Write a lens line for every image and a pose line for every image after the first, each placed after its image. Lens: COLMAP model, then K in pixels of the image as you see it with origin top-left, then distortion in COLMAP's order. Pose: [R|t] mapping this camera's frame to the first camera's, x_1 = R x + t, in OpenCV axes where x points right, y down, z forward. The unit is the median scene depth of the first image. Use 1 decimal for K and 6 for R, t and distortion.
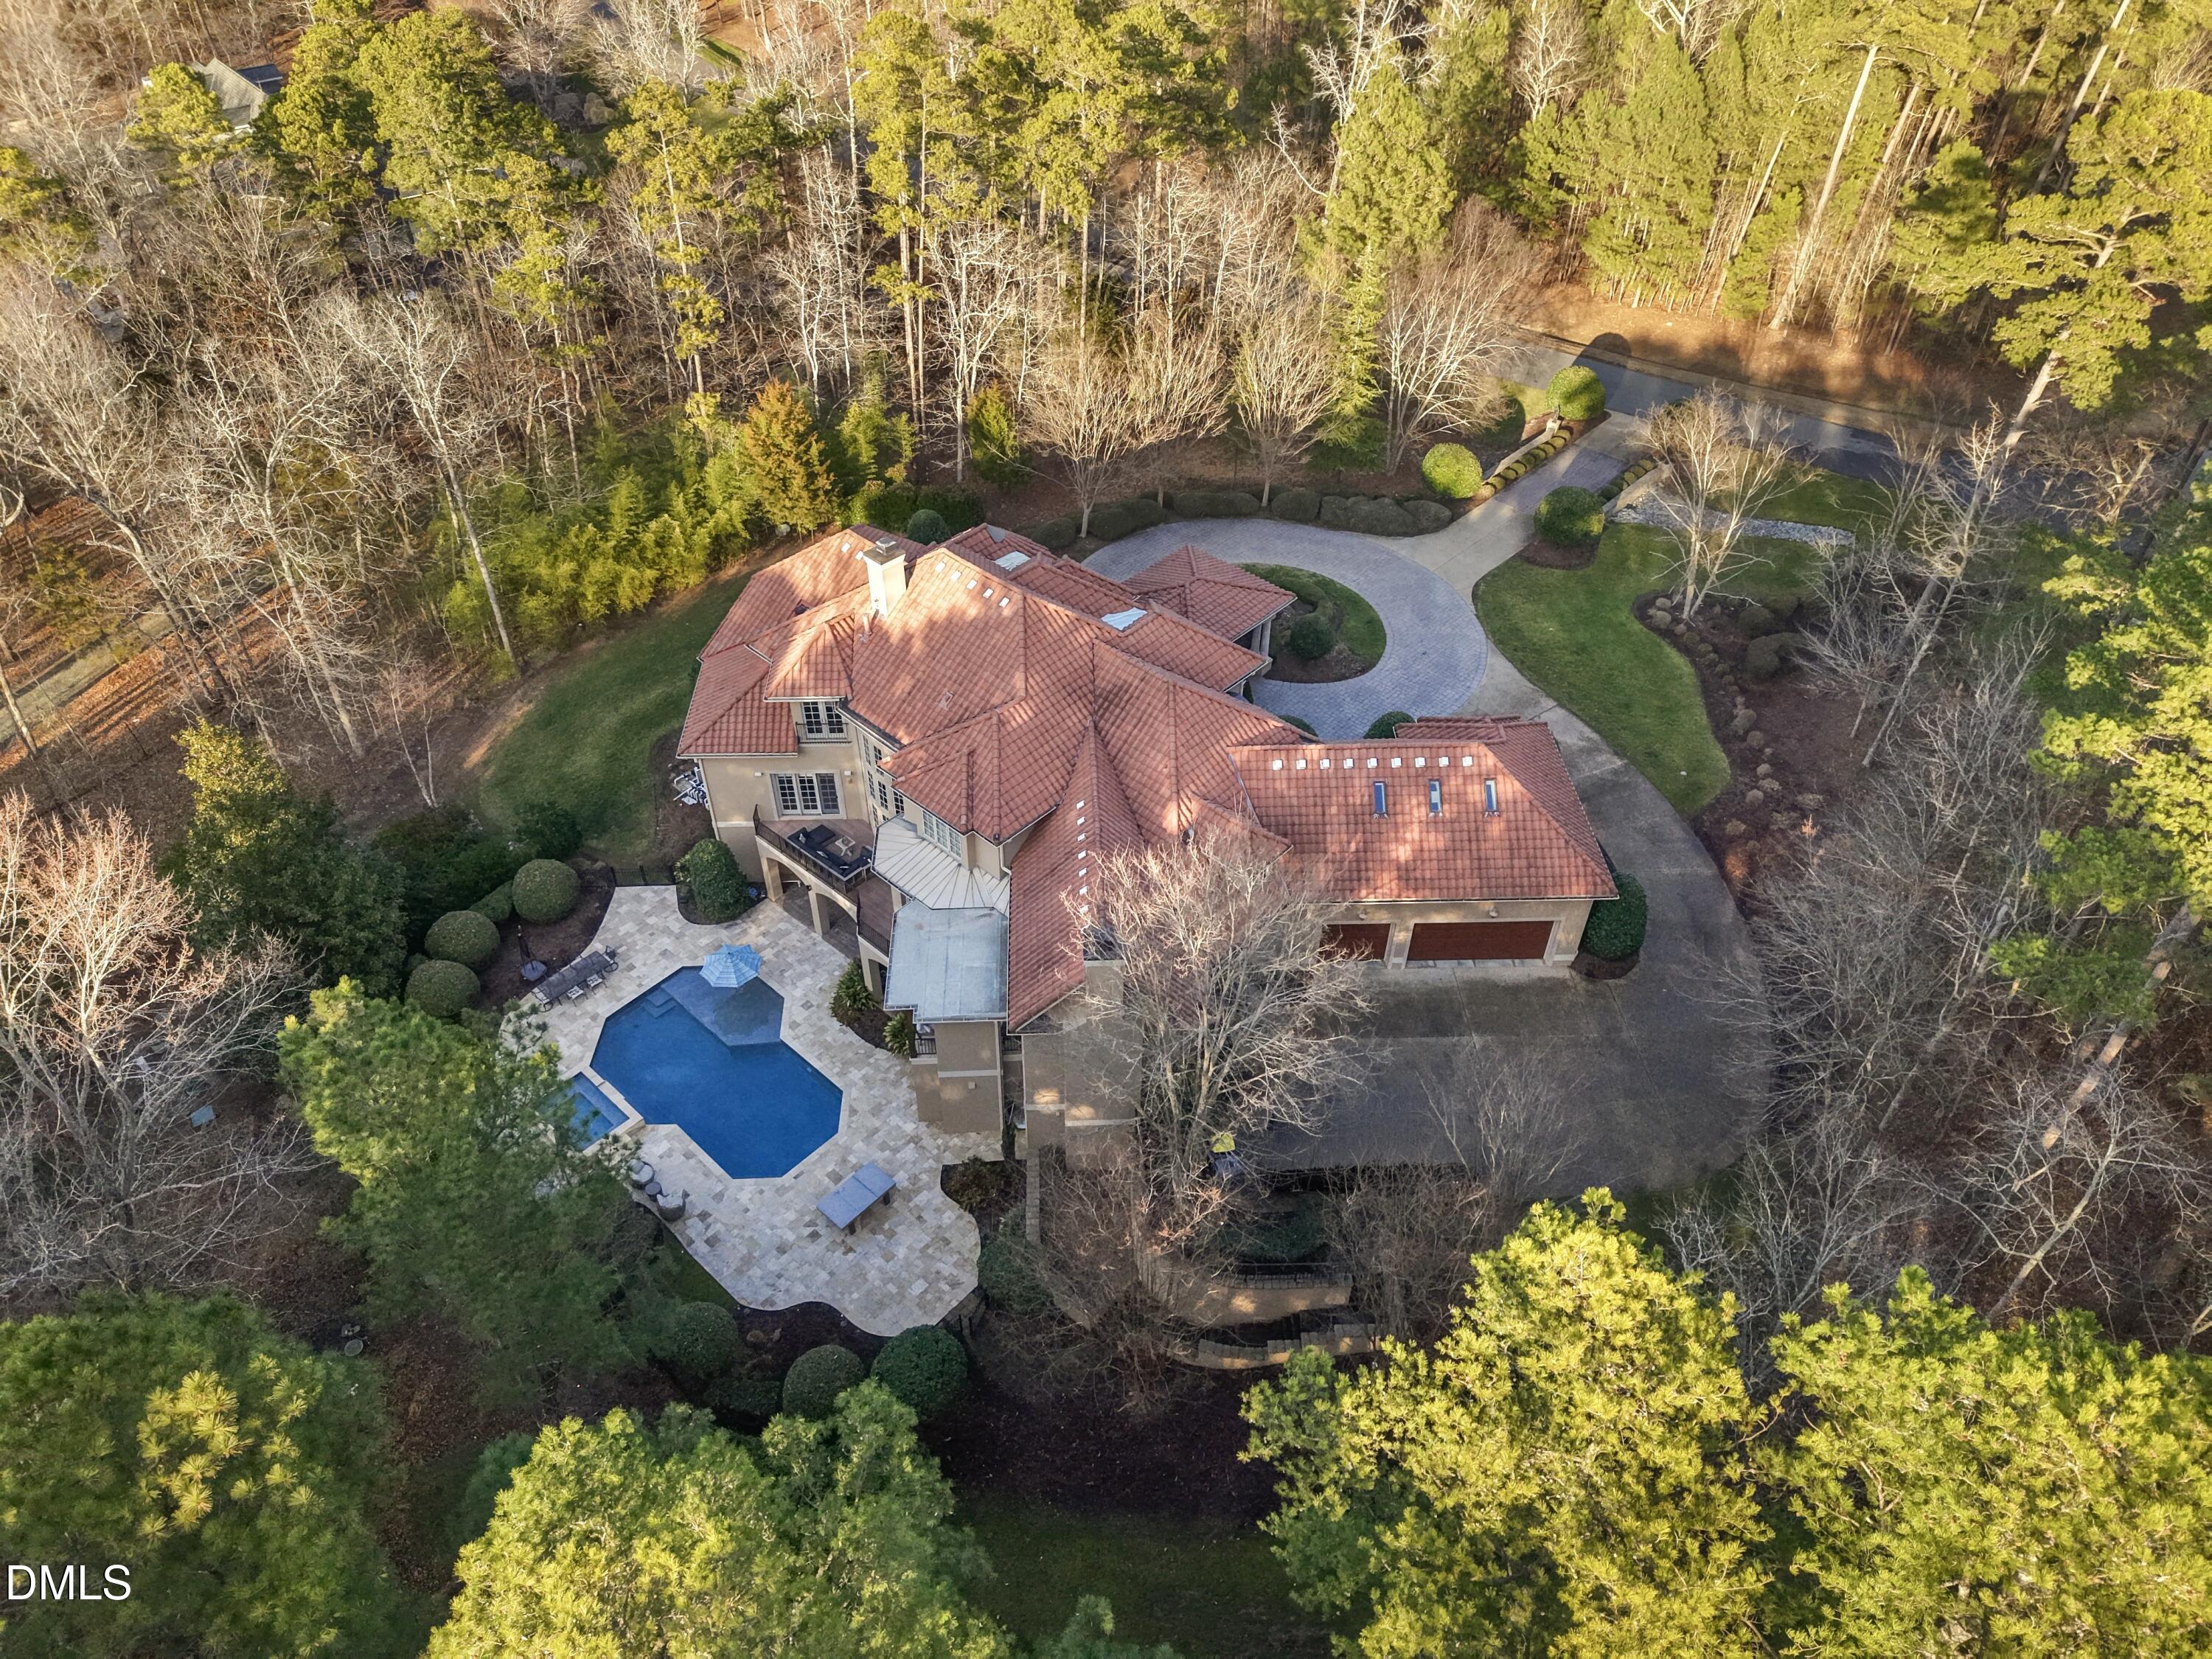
lens RADIAL K [[1545.9, 0, 1106.0], [0, 1545.9, 829.5], [0, 0, 1]] dist [0.001552, -0.000243]
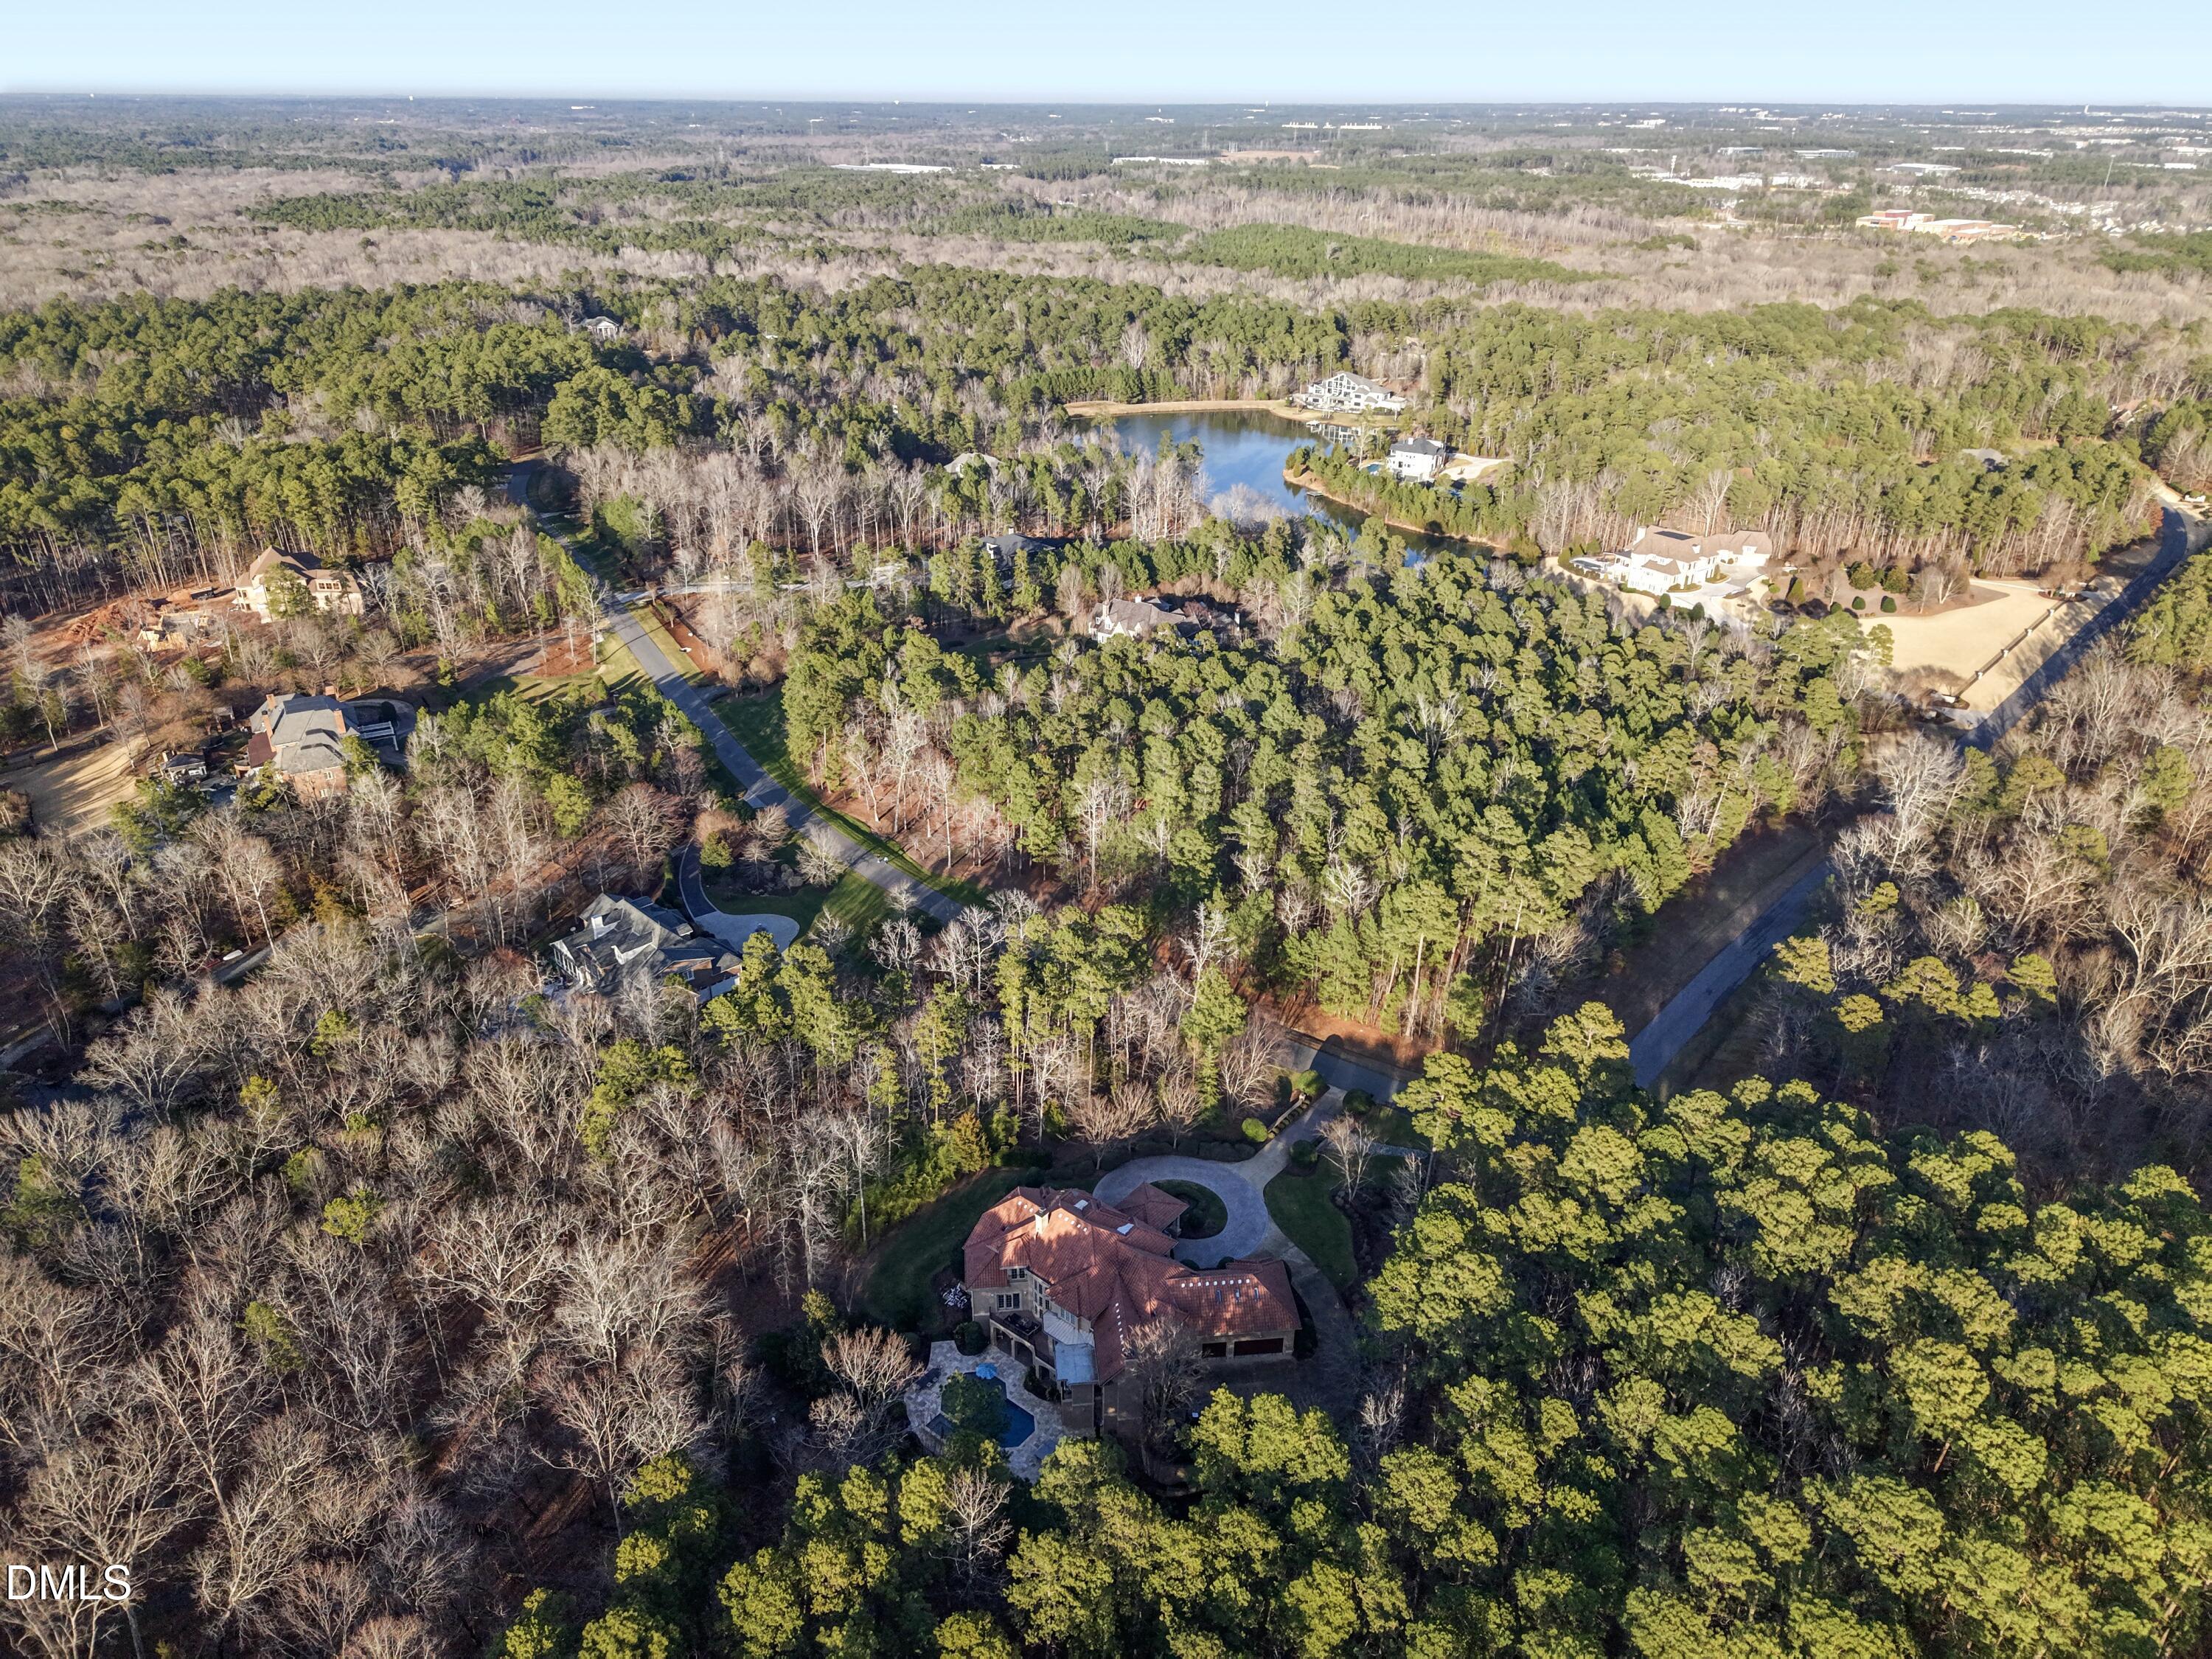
lens RADIAL K [[1485.8, 0, 1106.0], [0, 1485.8, 829.5], [0, 0, 1]] dist [0.067924, -0.000550]
pose [[0.998023, -0.034163, 0.052748, -0.116621], [0.047007, 0.962886, -0.265784, -0.096639], [-0.041710, 0.267738, 0.962588, -1.468136]]
